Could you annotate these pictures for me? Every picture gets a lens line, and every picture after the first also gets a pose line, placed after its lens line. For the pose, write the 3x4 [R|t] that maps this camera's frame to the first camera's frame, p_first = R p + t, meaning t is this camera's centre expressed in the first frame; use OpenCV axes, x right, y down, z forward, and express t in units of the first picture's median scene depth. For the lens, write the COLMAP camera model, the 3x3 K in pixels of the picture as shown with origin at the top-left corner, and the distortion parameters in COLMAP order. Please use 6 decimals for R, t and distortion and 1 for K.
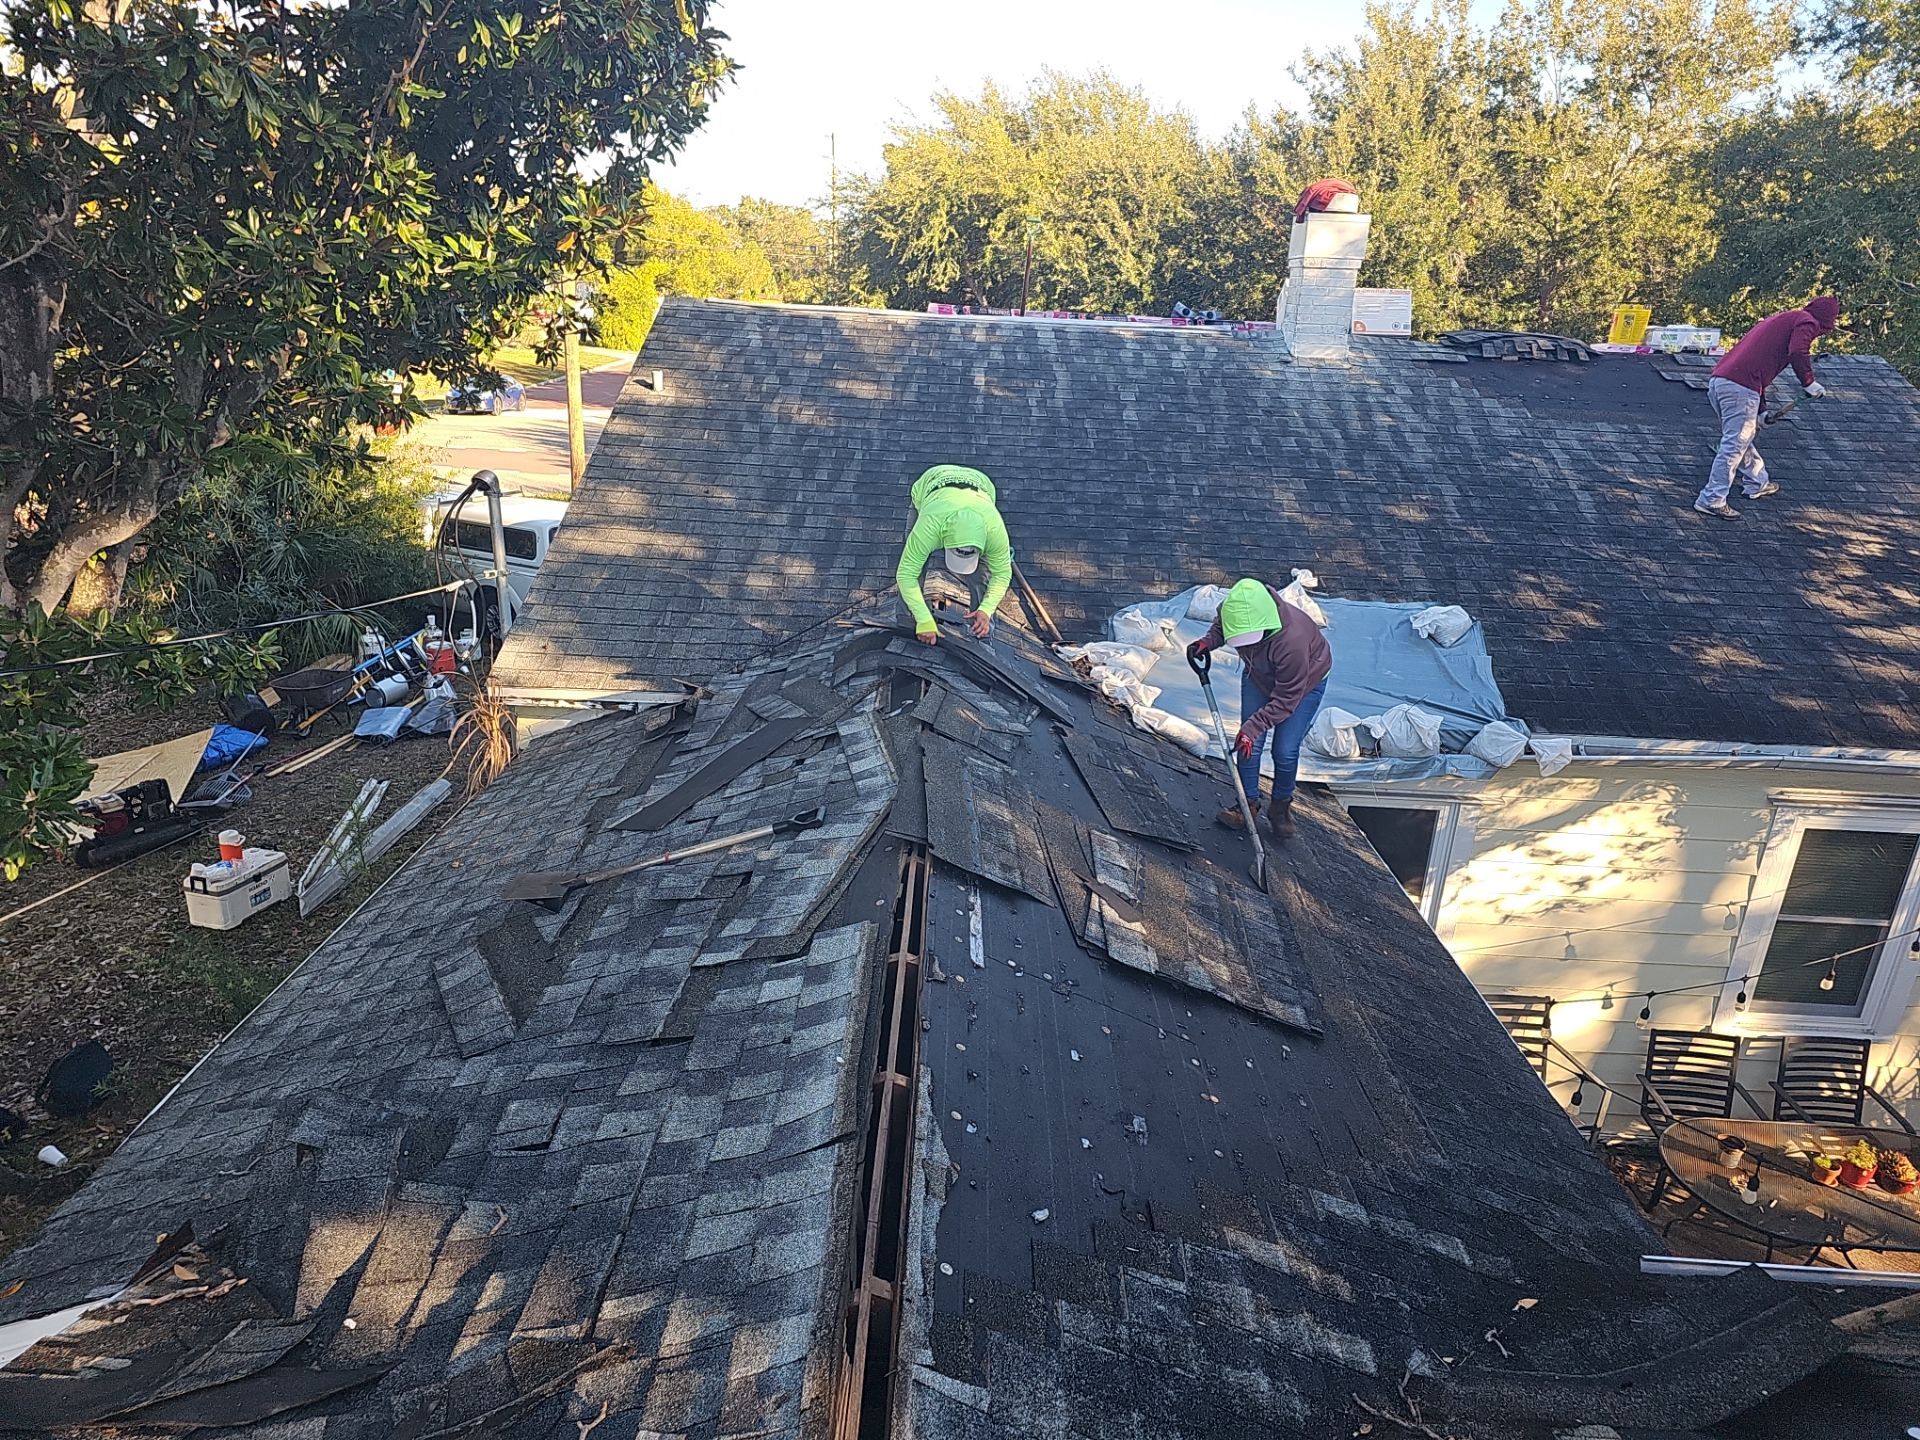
lens RADIAL K [[1244.6, 0, 956.4], [0, 1244.6, 734.8], [0, 0, 1]] dist [0.064967, -0.050915]
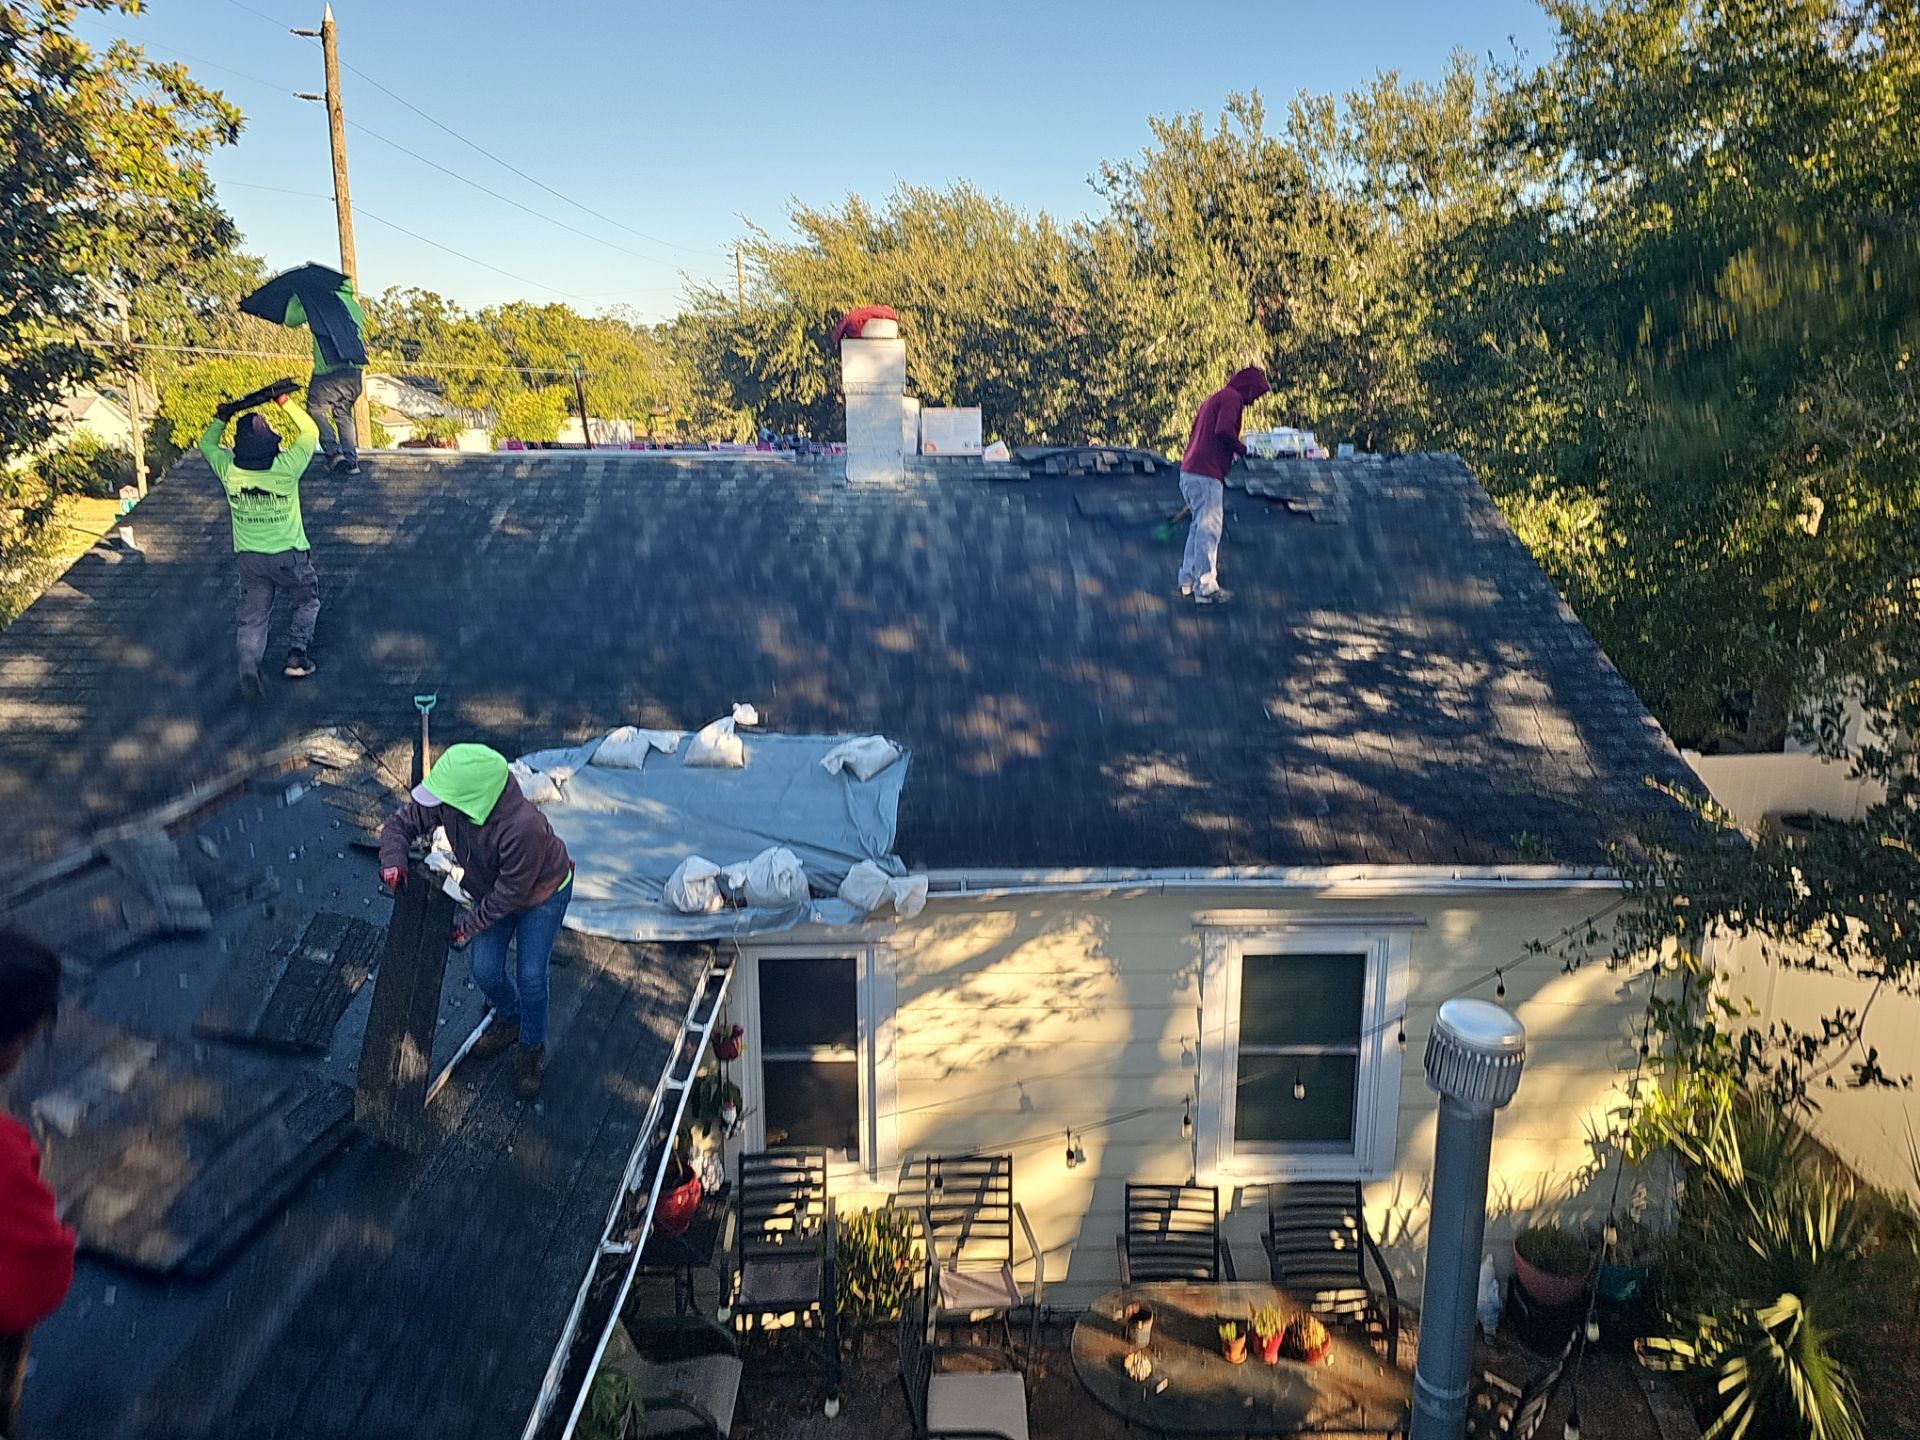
lens RADIAL K [[1327.6, 0, 963.3], [0, 1327.6, 681.0], [0, 0, 1]] dist [0.122942, -0.229701]
pose [[0.998008, -0.053295, 0.033772, 0.422851], [0.057225, 0.990030, -0.128709, -0.010530], [-0.026575, 0.130385, 0.991107, -0.013305]]
